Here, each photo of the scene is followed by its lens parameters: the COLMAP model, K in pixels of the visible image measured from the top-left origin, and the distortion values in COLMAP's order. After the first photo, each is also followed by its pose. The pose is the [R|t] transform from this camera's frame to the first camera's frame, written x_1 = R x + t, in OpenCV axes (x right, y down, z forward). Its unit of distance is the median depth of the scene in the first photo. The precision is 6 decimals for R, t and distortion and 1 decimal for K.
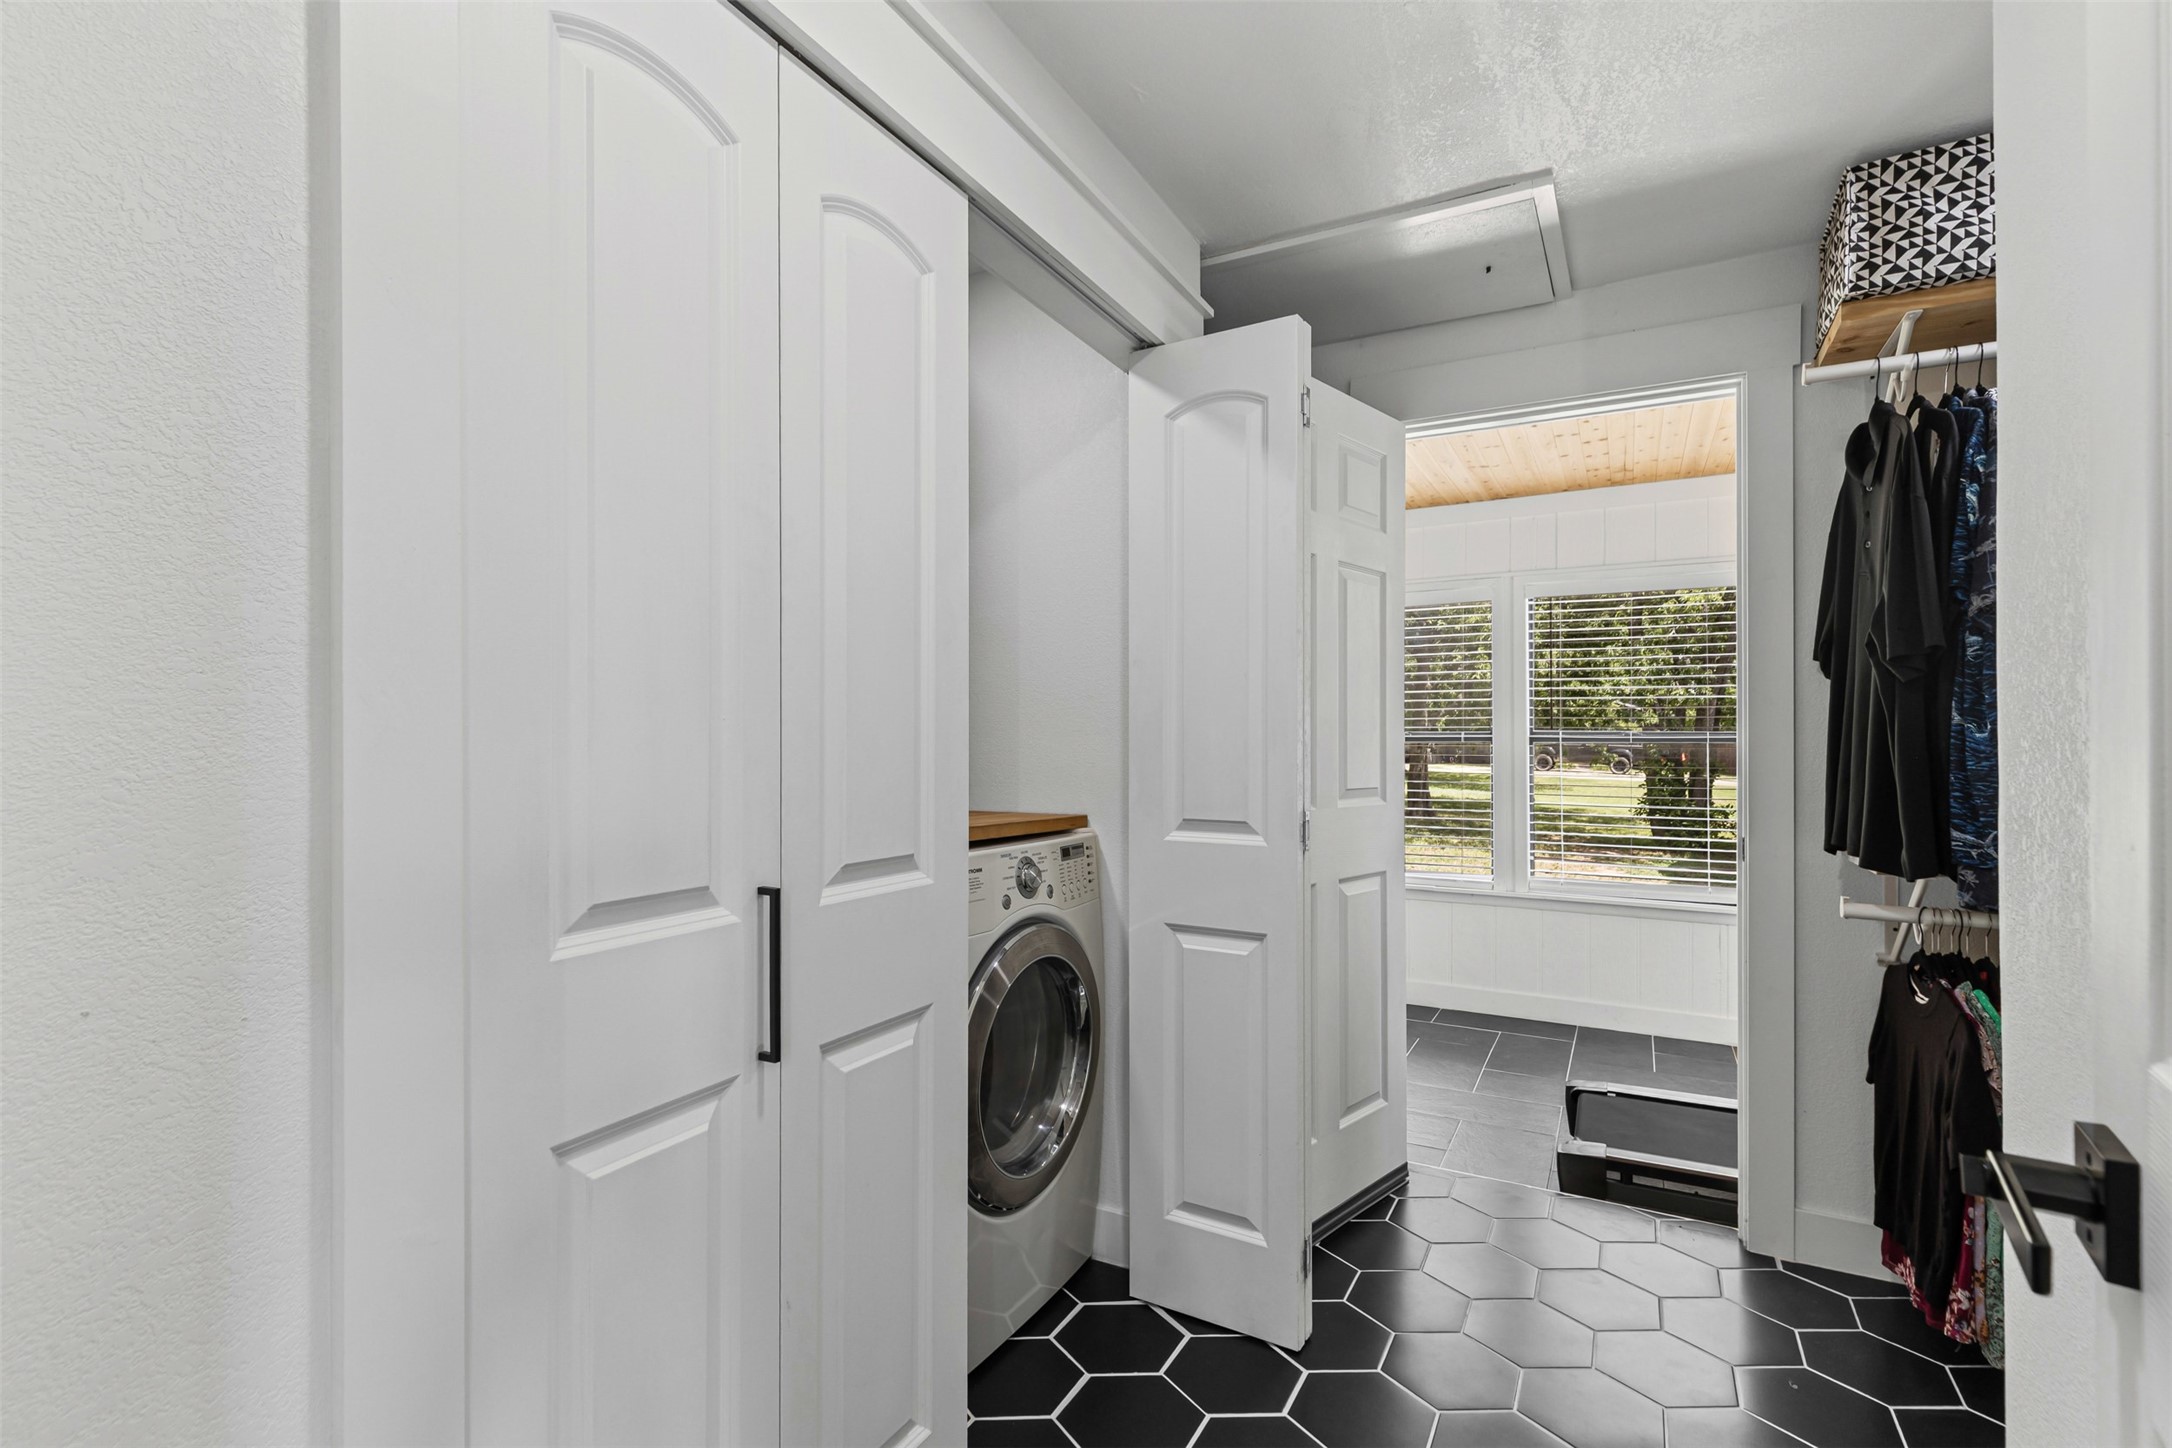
lens RADIAL K [[993.4, 0, 1092.3], [0, 993.4, 730.7], [0, 0, 1]] dist [0.007748, -0.002355]
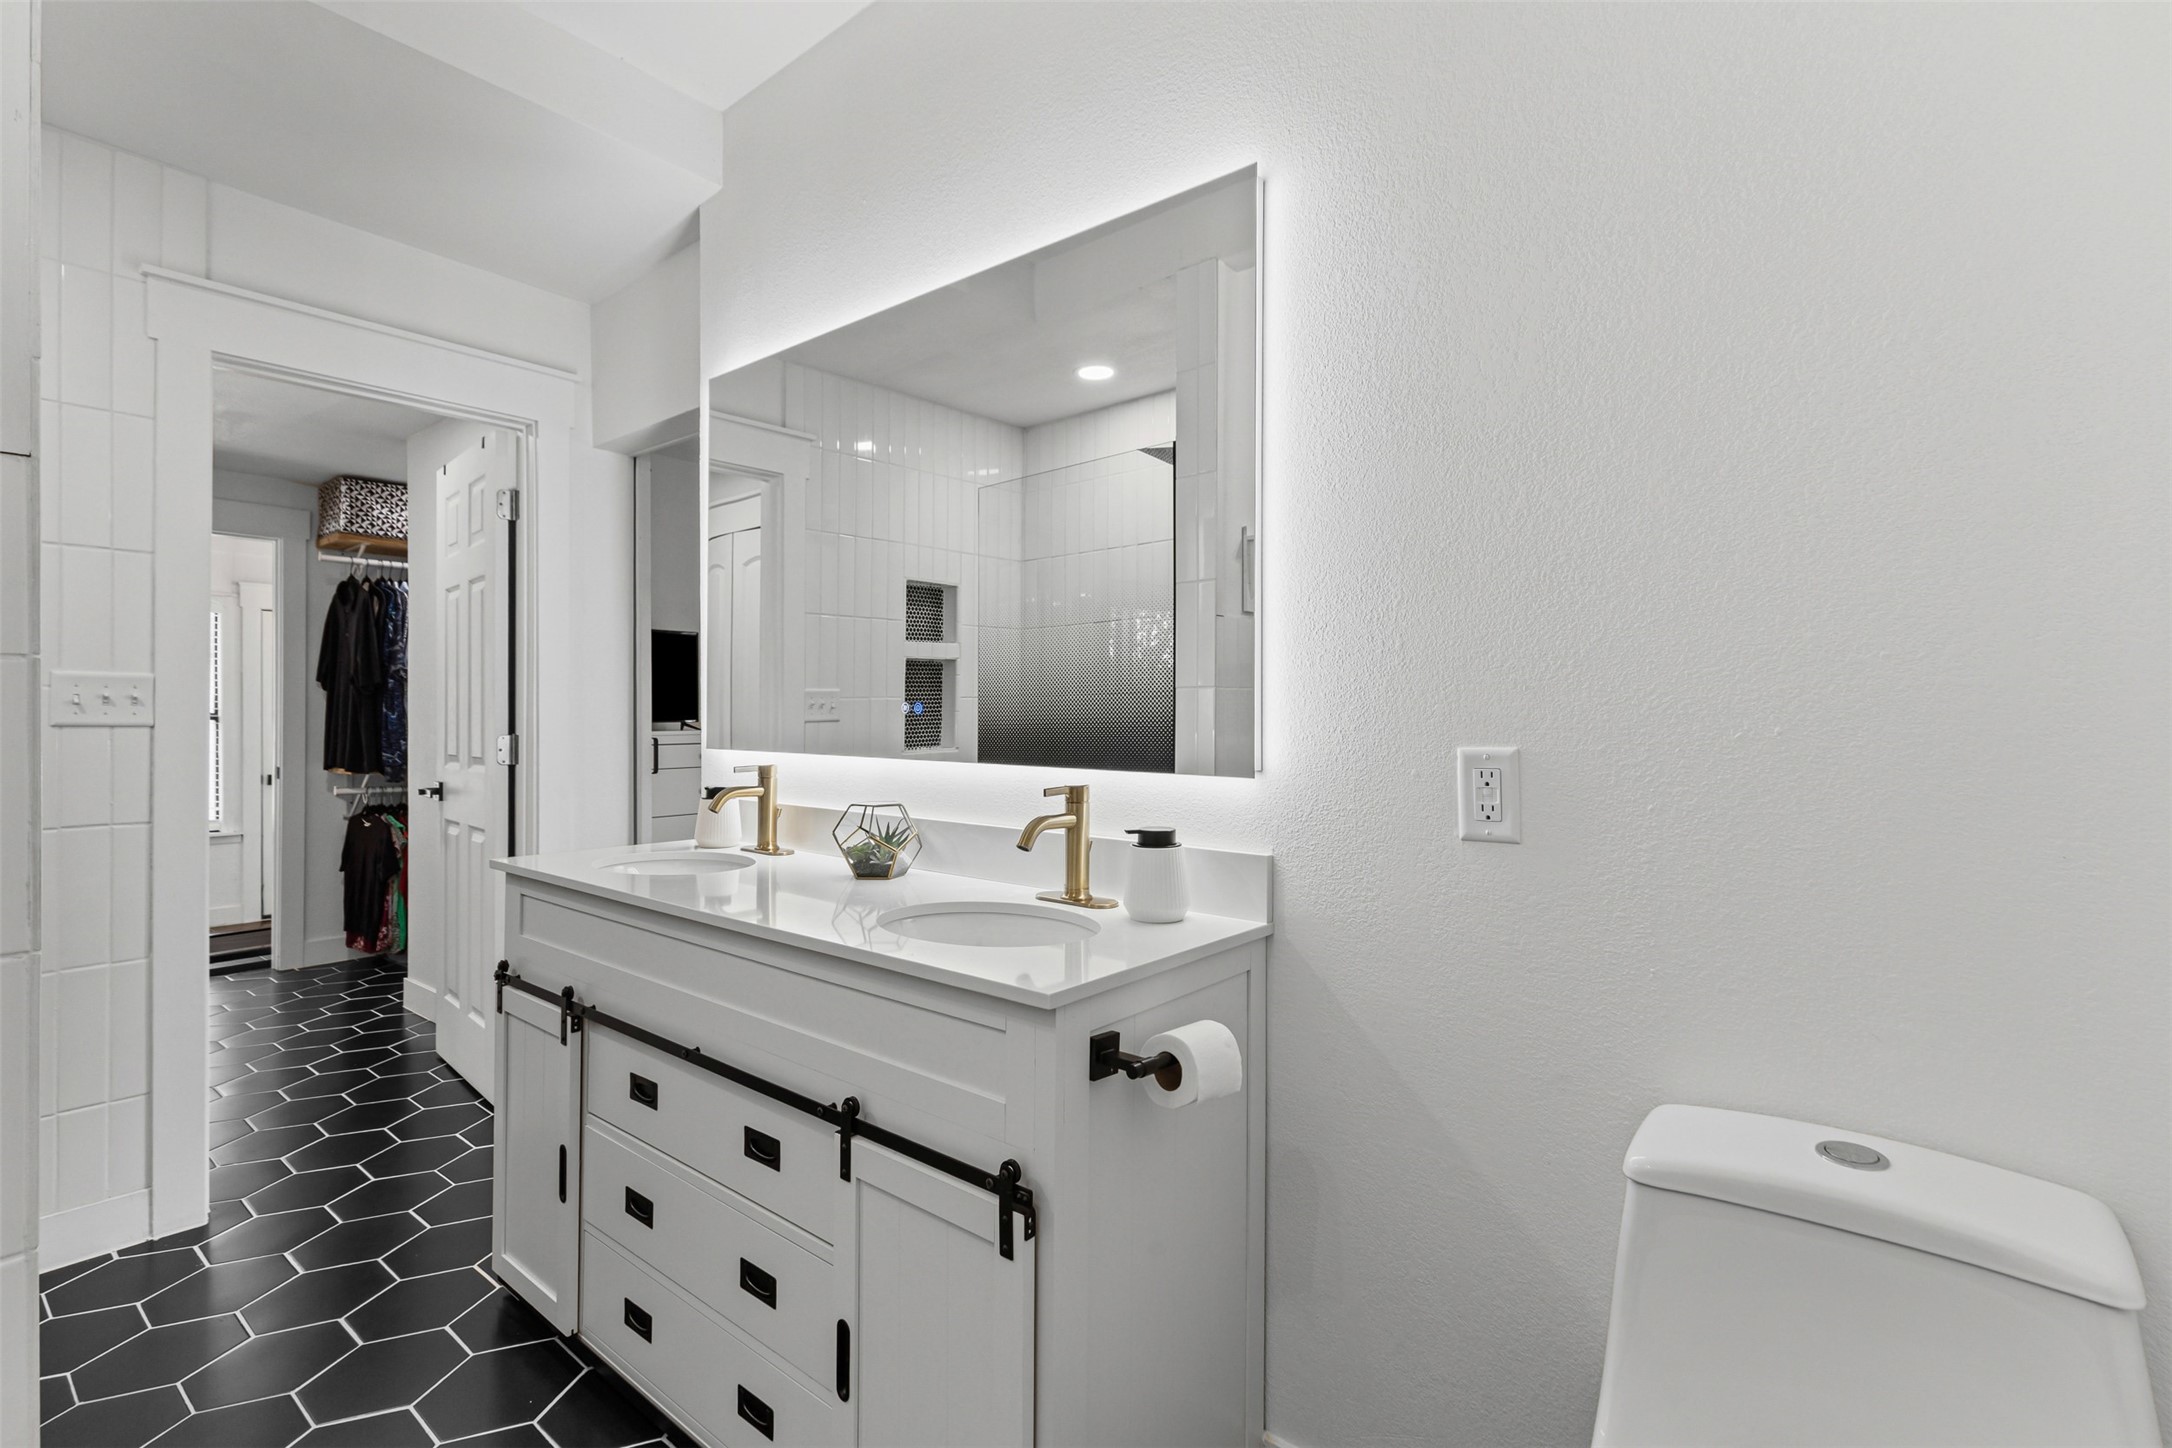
lens RADIAL K [[993.4, 0, 1090.9], [0, 993.4, 715.5], [0, 0, 1]] dist [0.007748, -0.002355]
pose [[0.178274, -0.003133, 0.983976, -1.243802], [-0.009863, 0.999939, 0.004971, -0.026960], [-0.983932, -0.010591, 0.178232, -1.165616]]
